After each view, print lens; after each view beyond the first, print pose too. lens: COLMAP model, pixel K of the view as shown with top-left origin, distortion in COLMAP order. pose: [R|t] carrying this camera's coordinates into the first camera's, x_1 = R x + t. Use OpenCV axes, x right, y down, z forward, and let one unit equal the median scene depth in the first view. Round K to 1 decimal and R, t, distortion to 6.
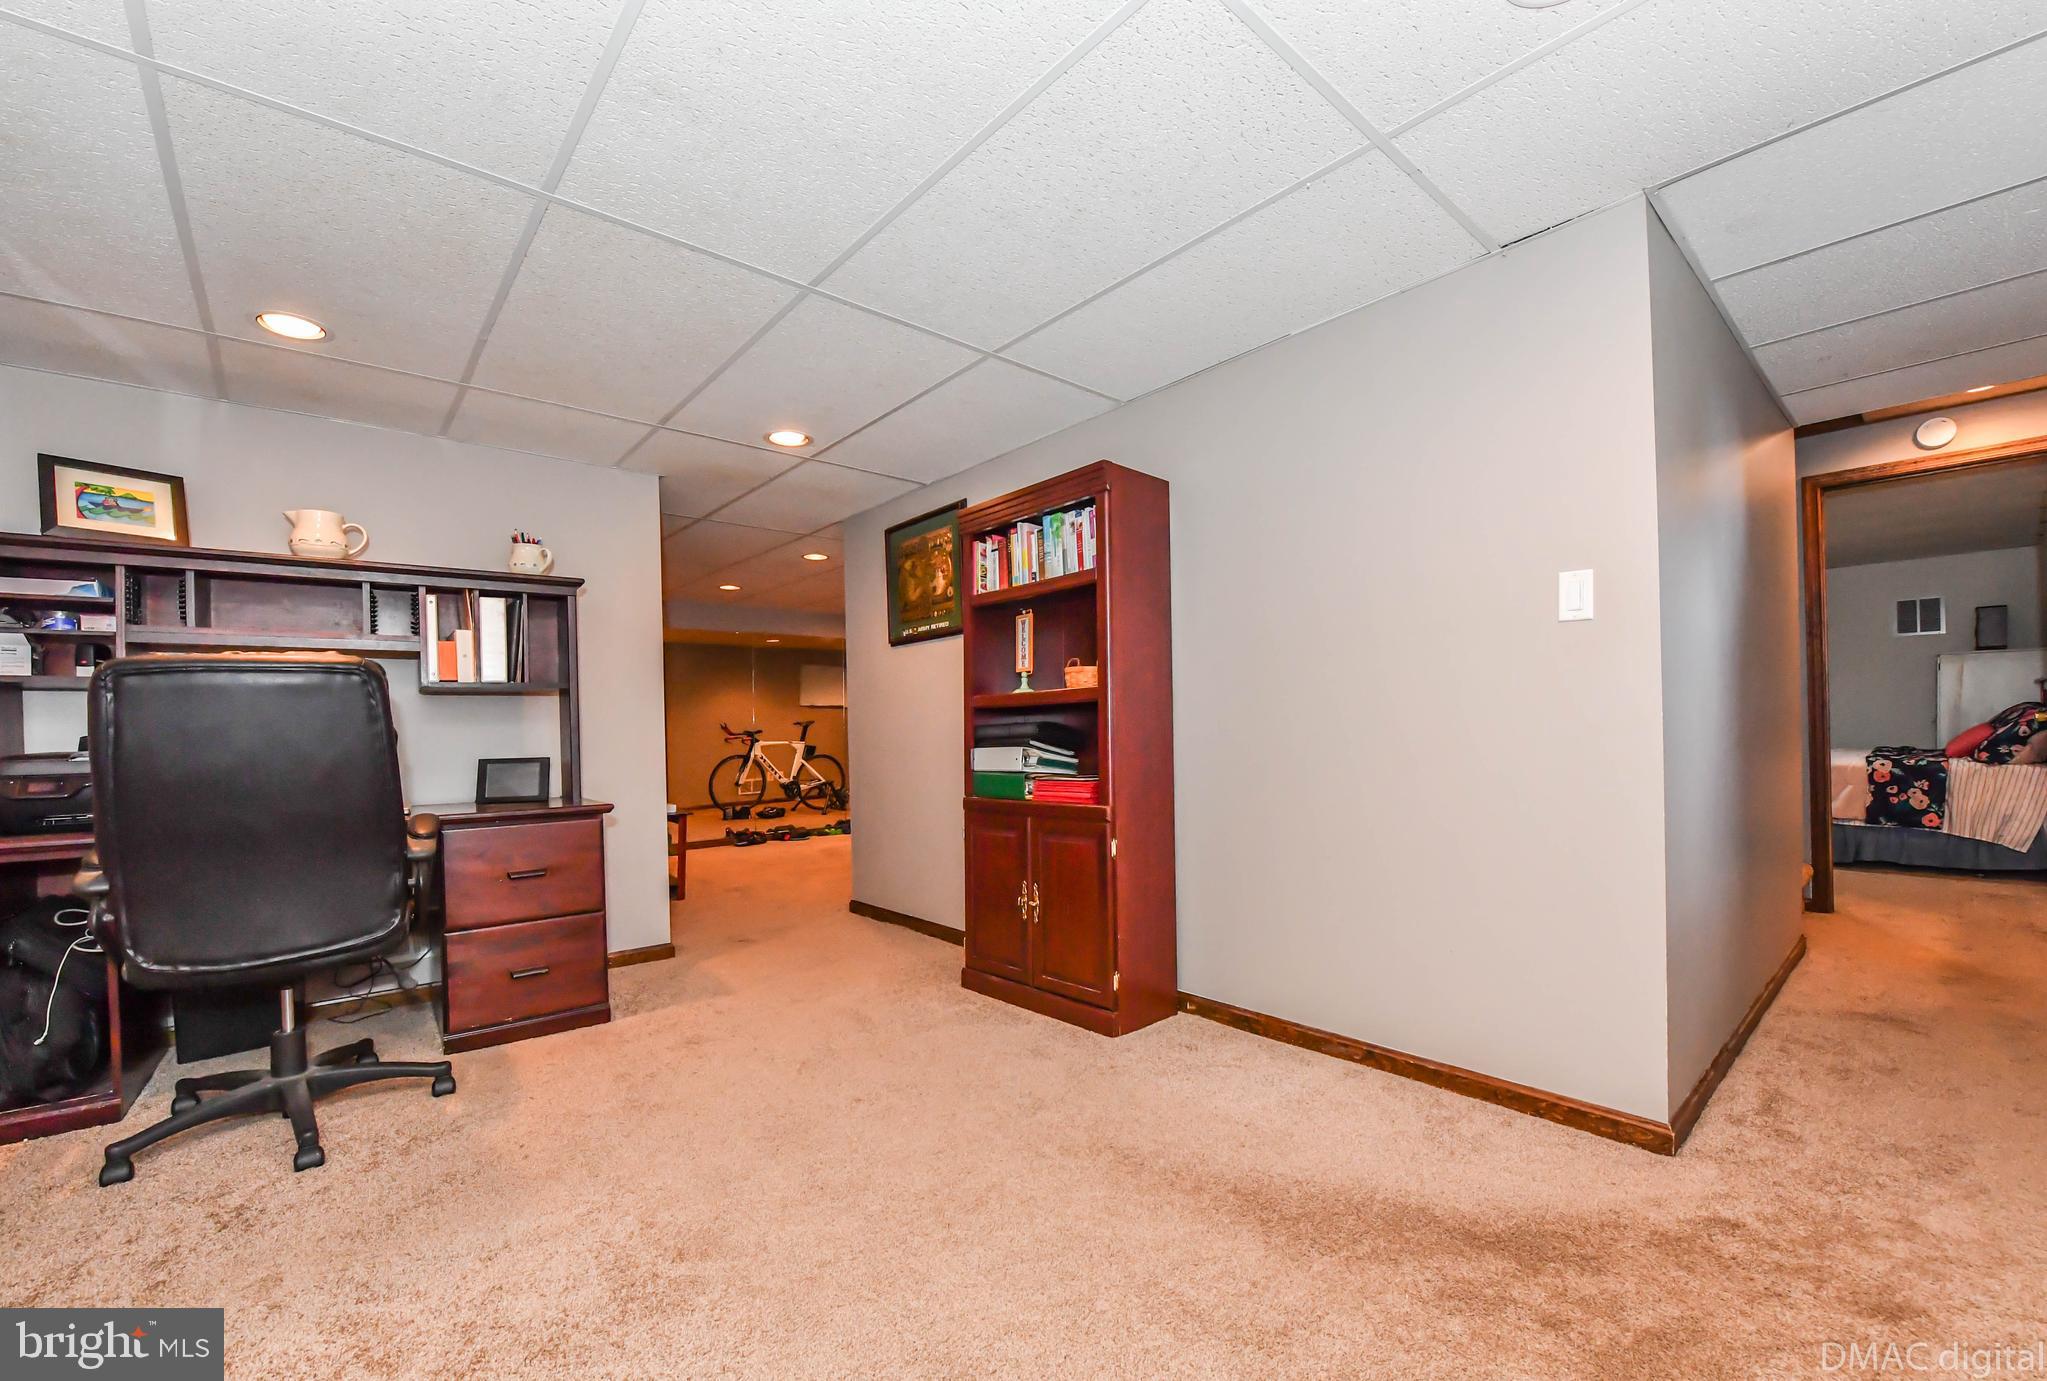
lens RADIAL K [[839.9, 0, 1054.2], [0, 839.9, 730.0], [0, 0, 1]] dist [-0.031227, 0.000593]
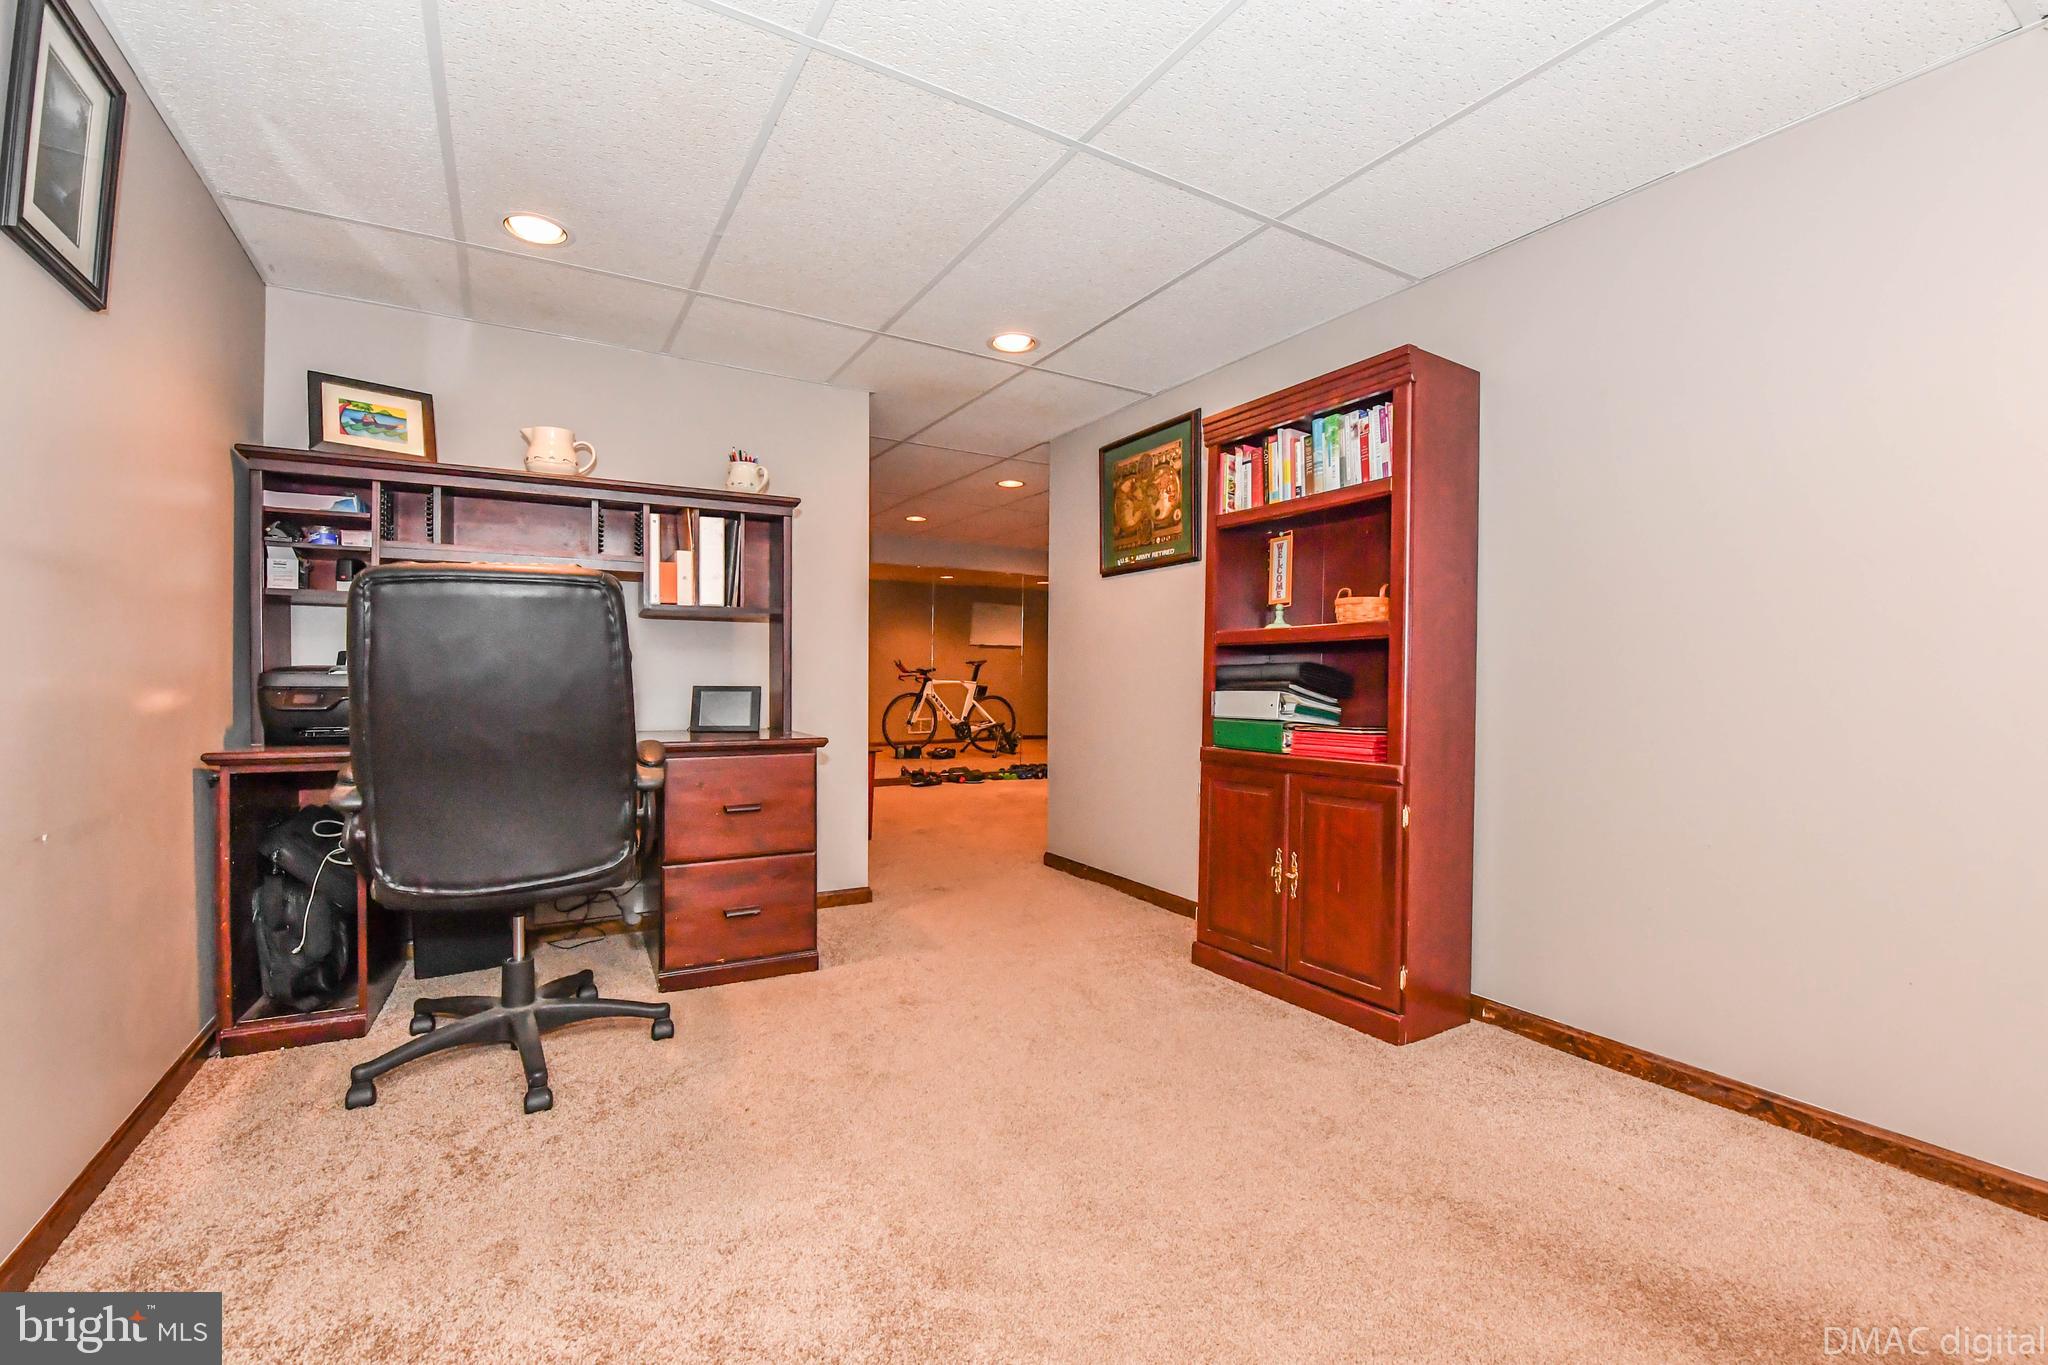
lens RADIAL K [[848.1, 0, 1022.5], [0, 848.1, 687.1], [0, 0, 1]] dist [-0.027310, -0.001463]
pose [[0.981106, 0.031311, -0.190920, -0.154769], [-0.029267, 0.999480, 0.013516, 0.014435], [0.191244, -0.007673, 0.981512, 0.125450]]
